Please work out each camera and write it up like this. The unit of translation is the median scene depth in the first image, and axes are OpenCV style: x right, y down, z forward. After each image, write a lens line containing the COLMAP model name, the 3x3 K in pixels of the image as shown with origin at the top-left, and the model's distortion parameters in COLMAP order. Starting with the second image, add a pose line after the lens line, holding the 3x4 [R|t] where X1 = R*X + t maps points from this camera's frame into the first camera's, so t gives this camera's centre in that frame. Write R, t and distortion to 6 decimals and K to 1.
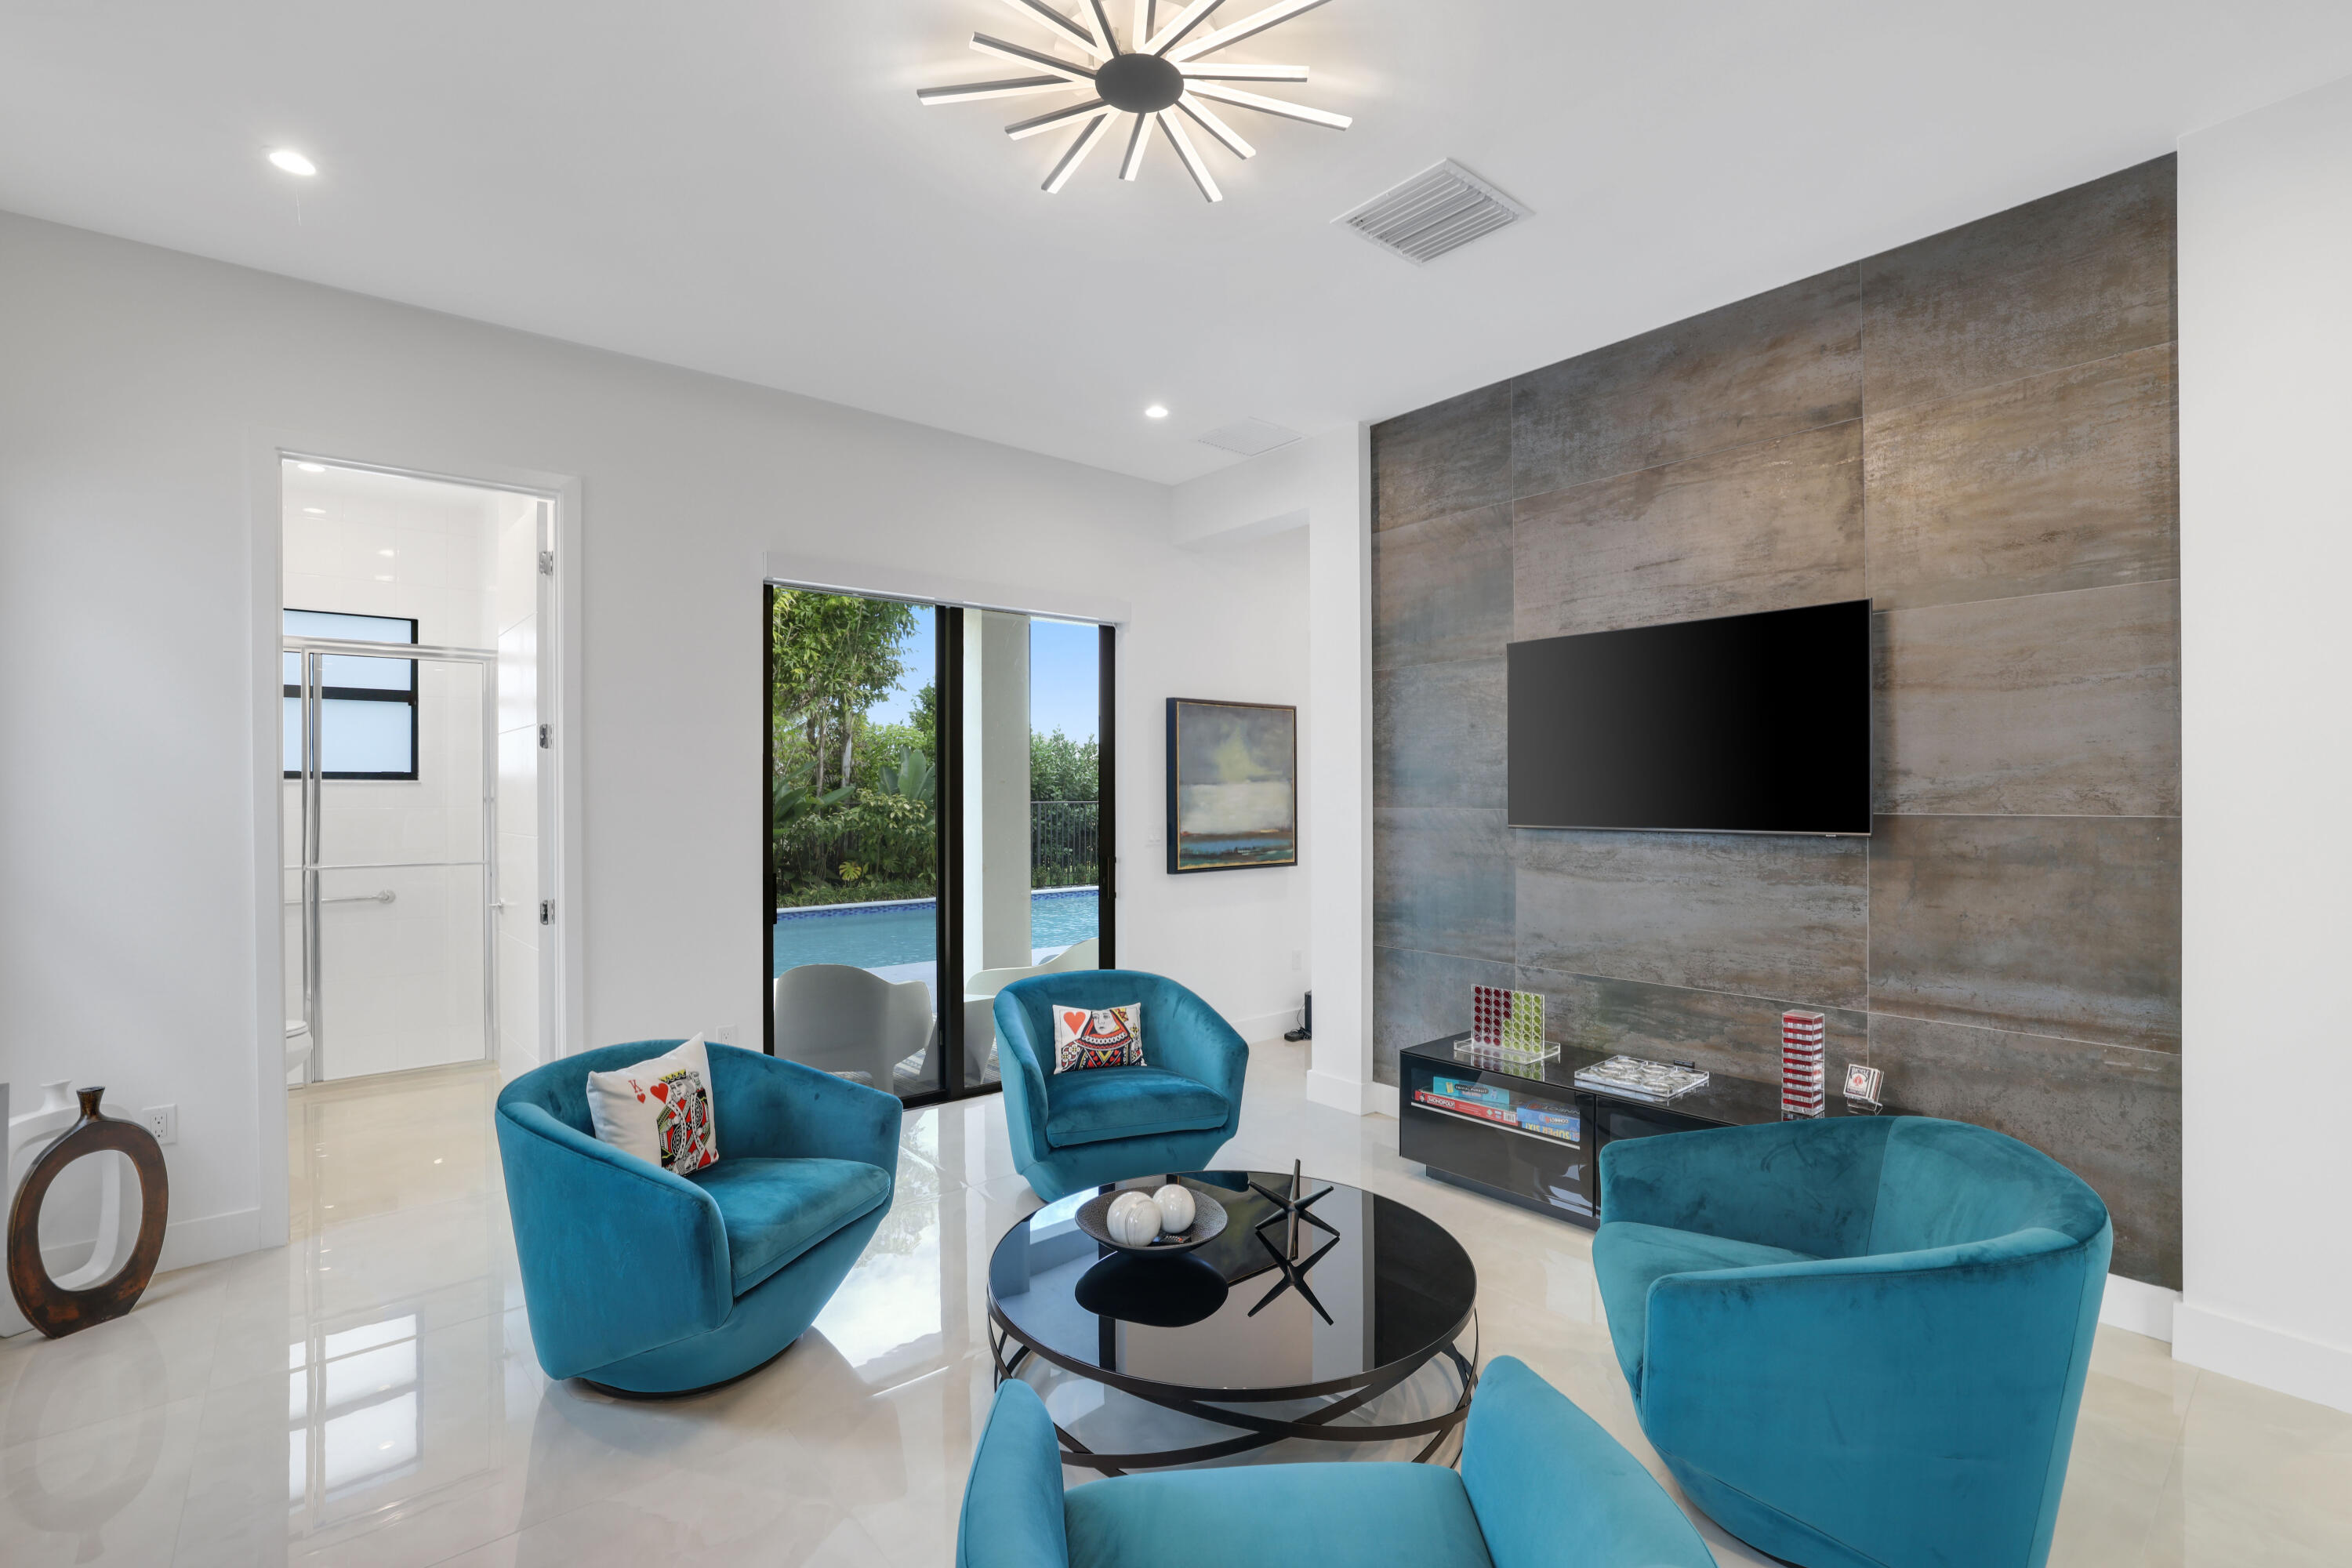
lens RADIAL K [[1062.1, 0, 1176.0], [0, 1062.1, 784.0], [0, 0, 1]] dist [-0.001965, -0.000255]
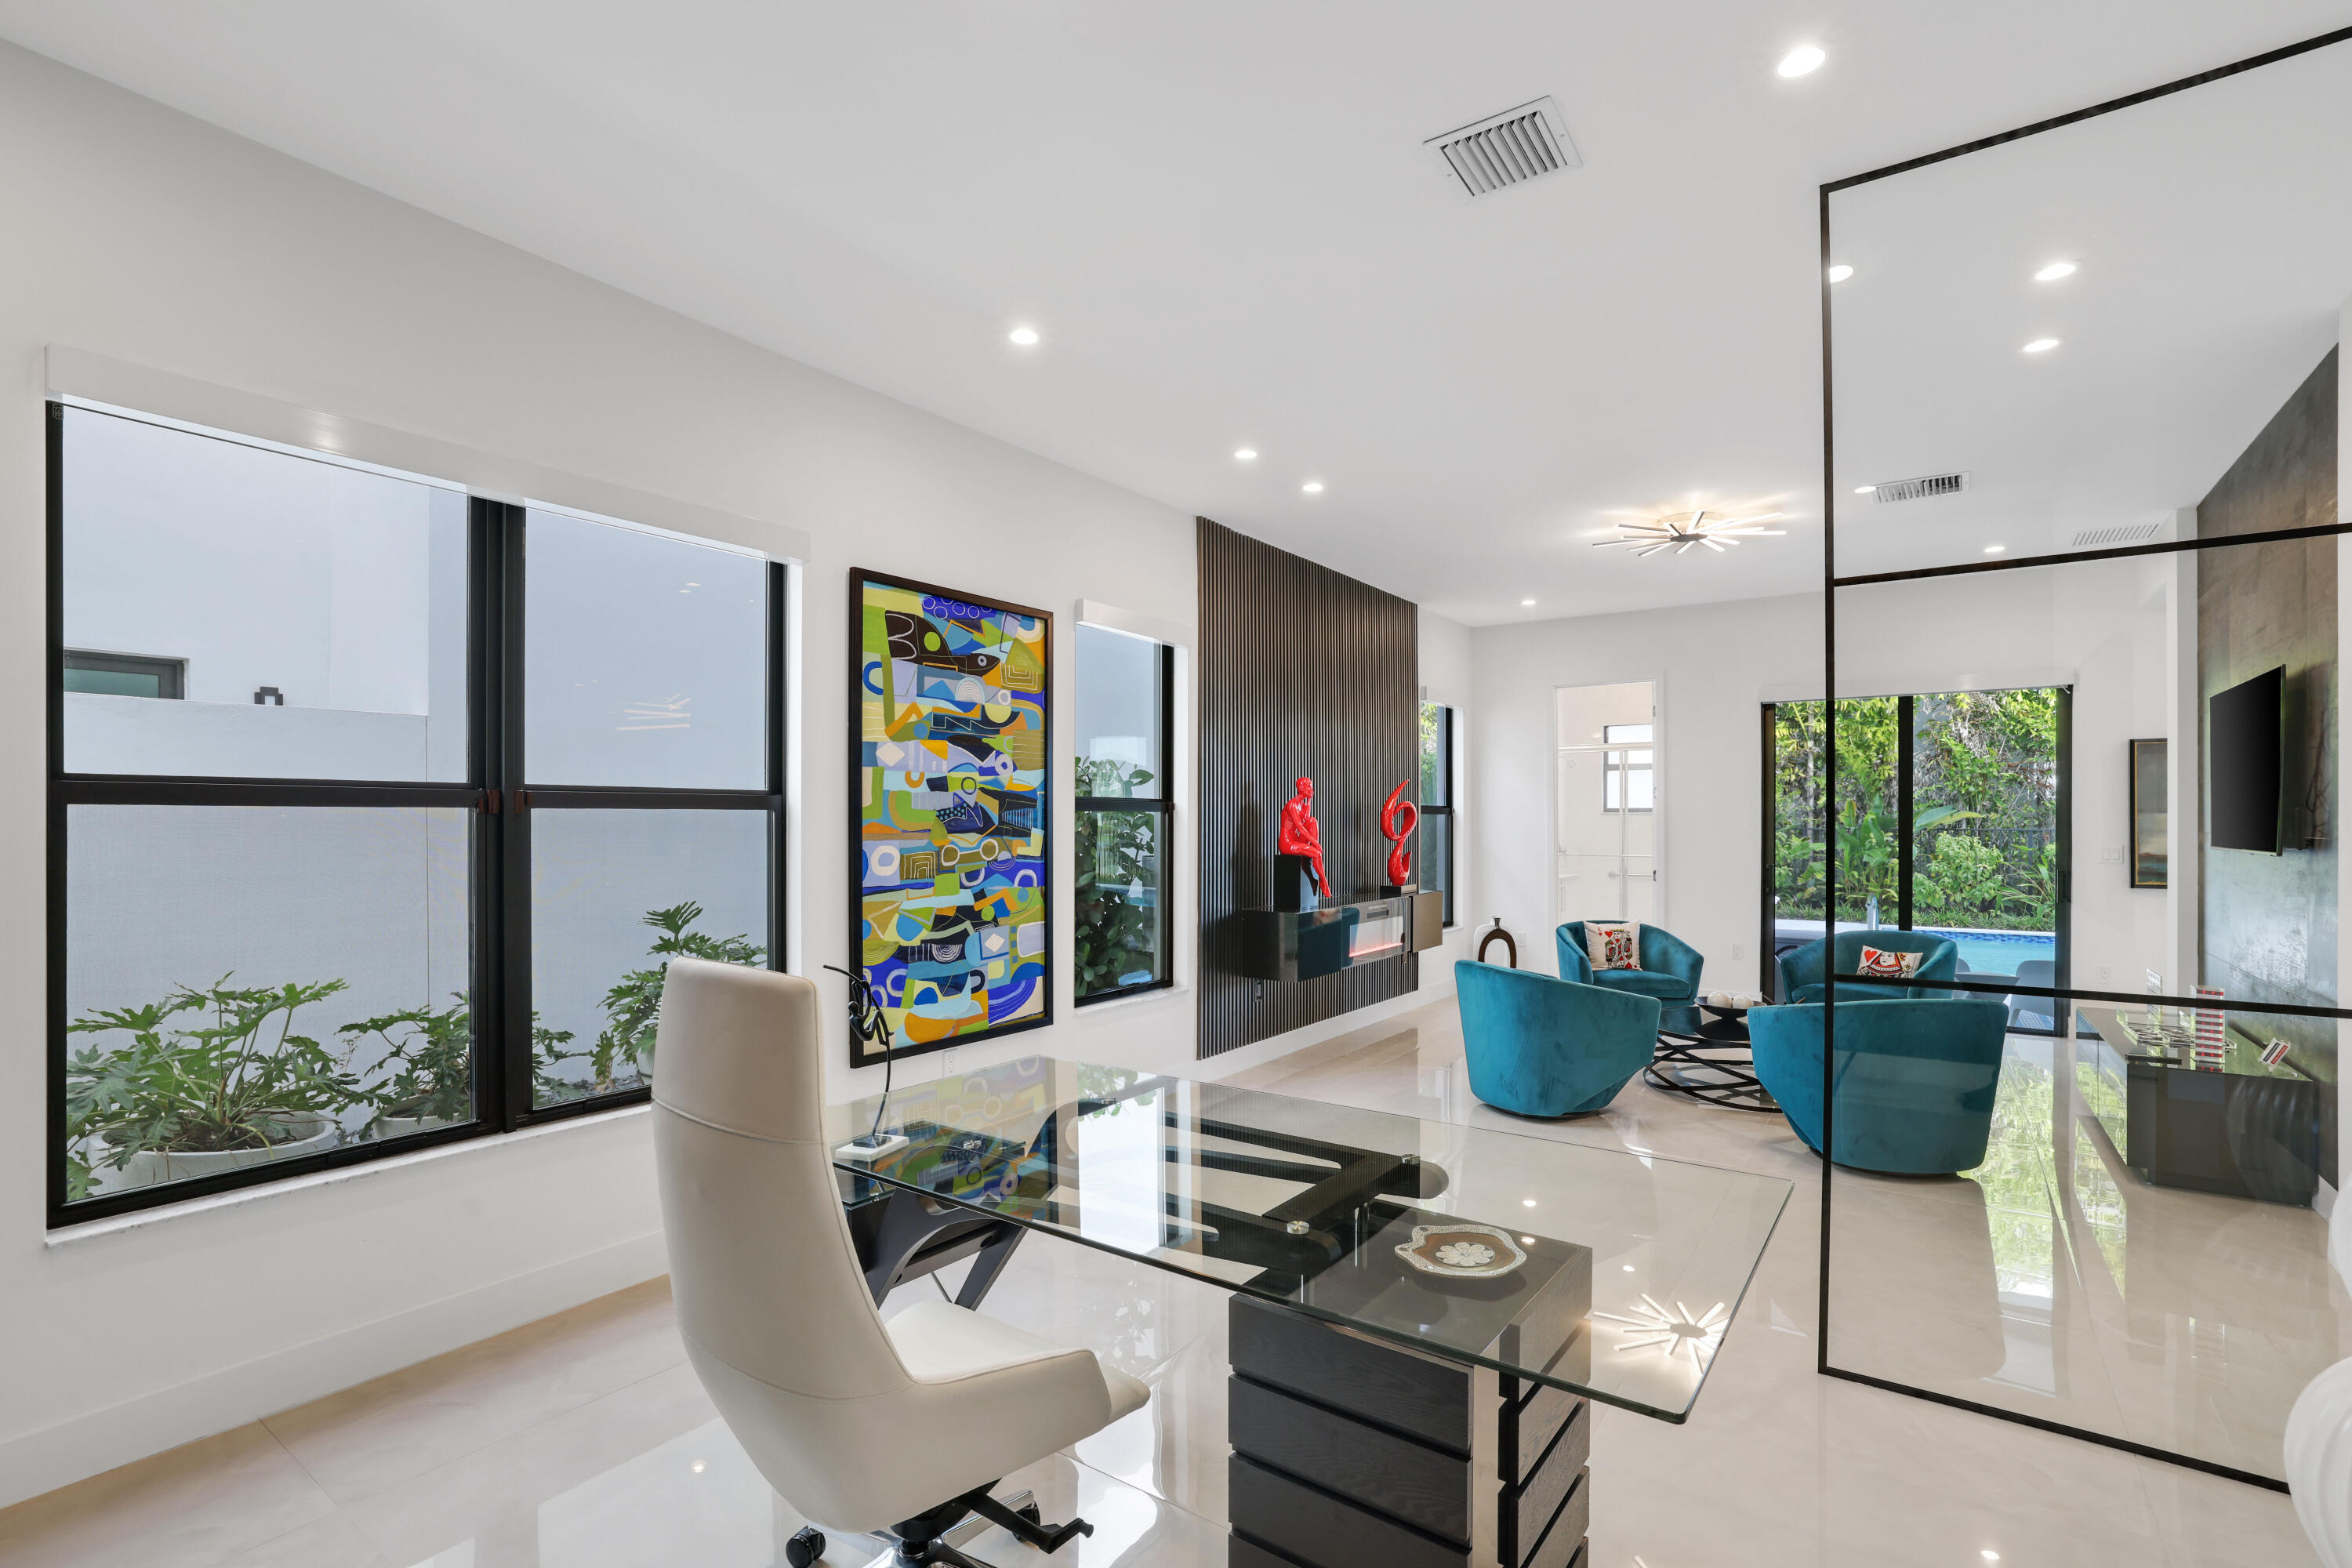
lens RADIAL K [[1078.5, 0, 1171.5], [0, 1078.5, 818.8], [0, 0, 1]] dist [-0.000596, -0.000080]
pose [[0.253464, 0.003081, -0.967340, 1.599250], [0.003750, 0.999984, 0.004167, -0.003483], [0.967337, -0.004684, 0.253449, -0.618852]]
